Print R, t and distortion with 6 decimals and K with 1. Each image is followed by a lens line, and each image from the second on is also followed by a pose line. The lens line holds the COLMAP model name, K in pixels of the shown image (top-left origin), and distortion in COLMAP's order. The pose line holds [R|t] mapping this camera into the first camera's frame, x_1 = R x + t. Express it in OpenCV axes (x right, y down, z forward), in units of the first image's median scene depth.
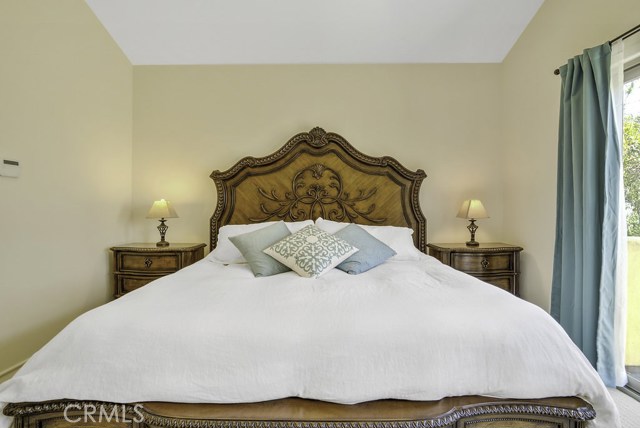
lens RADIAL K [[334.0, 0, 320.2], [0, 334.0, 211.5], [0, 0, 1]] dist [-0.040195, 0.004667]
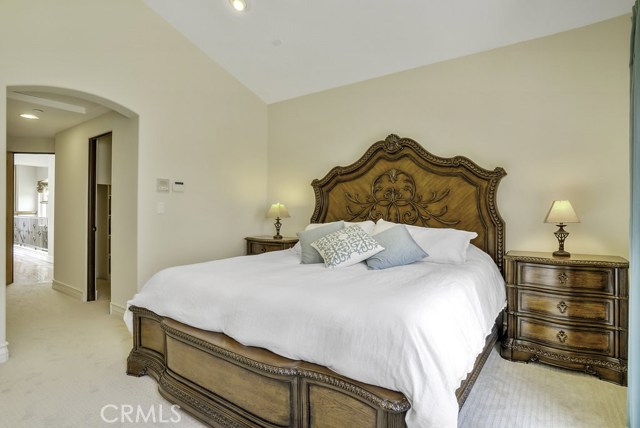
lens RADIAL K [[334.0, 0, 321.6], [0, 334.0, 213.0], [0, 0, 1]] dist [-0.040195, 0.004667]
pose [[0.821945, 0.006630, -0.569528, 0.416091], [-0.007226, 0.999973, 0.001213, -0.000653], [0.569520, 0.003118, 0.821971, -0.003233]]
